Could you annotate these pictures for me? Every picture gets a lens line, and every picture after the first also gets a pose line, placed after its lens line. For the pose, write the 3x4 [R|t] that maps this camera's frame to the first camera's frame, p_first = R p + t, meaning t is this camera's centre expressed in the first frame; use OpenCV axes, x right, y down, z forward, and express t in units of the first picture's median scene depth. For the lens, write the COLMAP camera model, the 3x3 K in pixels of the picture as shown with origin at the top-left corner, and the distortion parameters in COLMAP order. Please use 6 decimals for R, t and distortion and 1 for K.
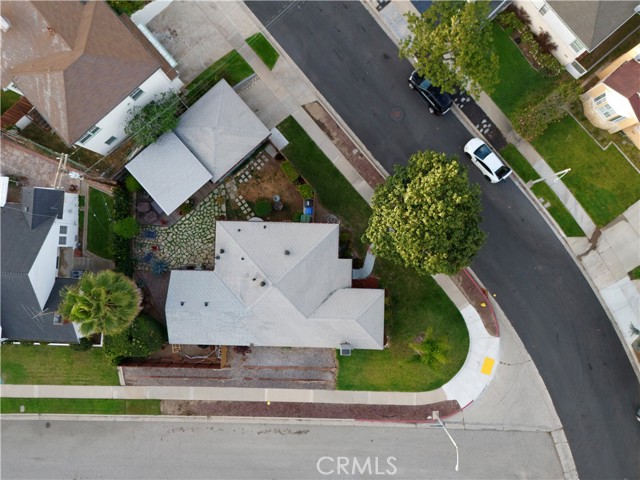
lens RADIAL K [[449.4, 0, 320.0], [0, 449.4, 240.0], [0, 0, 1]] dist [0.059925, -0.000067]
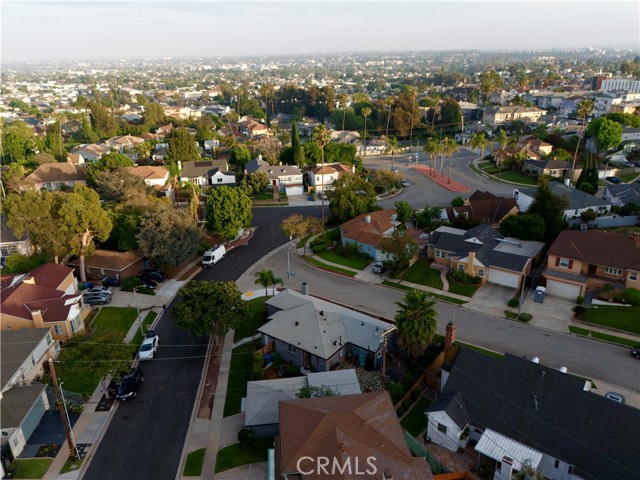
lens RADIAL K [[449.4, 0, 320.0], [0, 449.4, 240.0], [0, 0, 1]] dist [0.059925, -0.000067]
pose [[-0.819966, -0.206549, 0.533848, -0.765258], [0.572401, -0.301712, 0.762447, -0.858062], [0.003586, 0.930756, 0.365623, 0.174146]]
